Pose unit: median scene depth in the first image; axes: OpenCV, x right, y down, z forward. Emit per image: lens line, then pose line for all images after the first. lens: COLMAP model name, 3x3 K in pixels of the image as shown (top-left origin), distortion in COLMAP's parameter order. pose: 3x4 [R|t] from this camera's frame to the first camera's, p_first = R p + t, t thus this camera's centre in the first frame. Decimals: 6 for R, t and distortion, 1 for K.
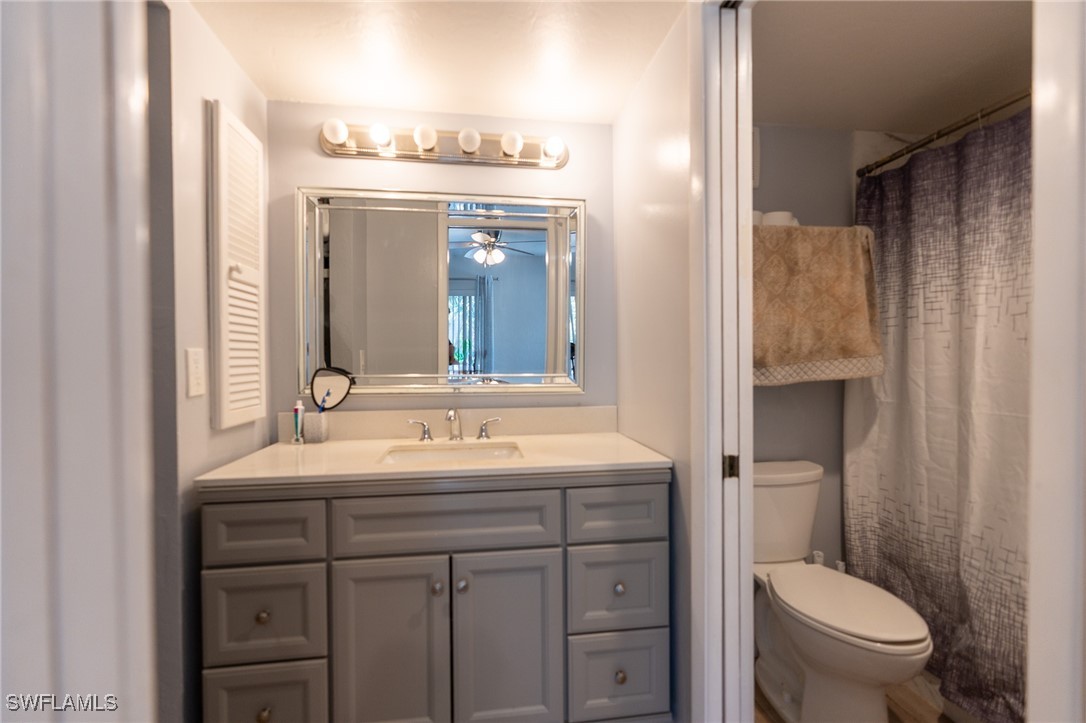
lens RADIAL K [[493.1, 0, 545.6], [0, 493.1, 363.4], [0, 0, 1]] dist [-0.011171, 0.004919]
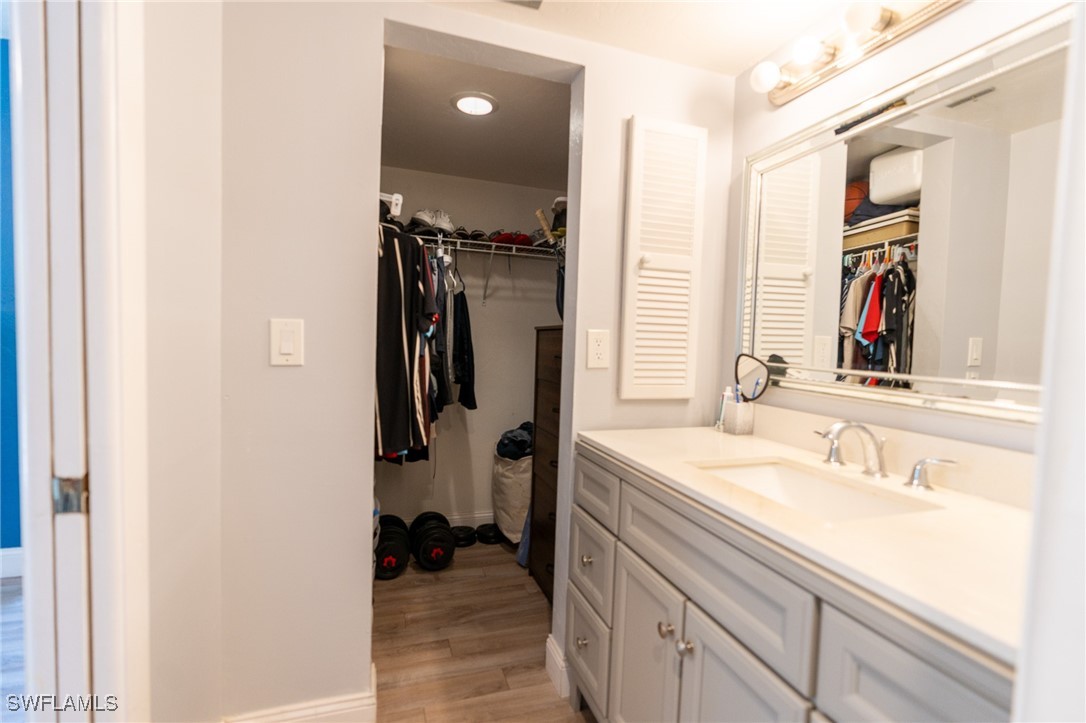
lens RADIAL K [[493.1, 0, 545.6], [0, 493.1, 363.4], [0, 0, 1]] dist [-0.011171, 0.004919]
pose [[0.187751, 0.064579, -0.980091, 0.373247], [-0.044636, 0.997366, 0.057167, -0.008861], [0.981202, 0.033014, 0.190140, 0.476623]]
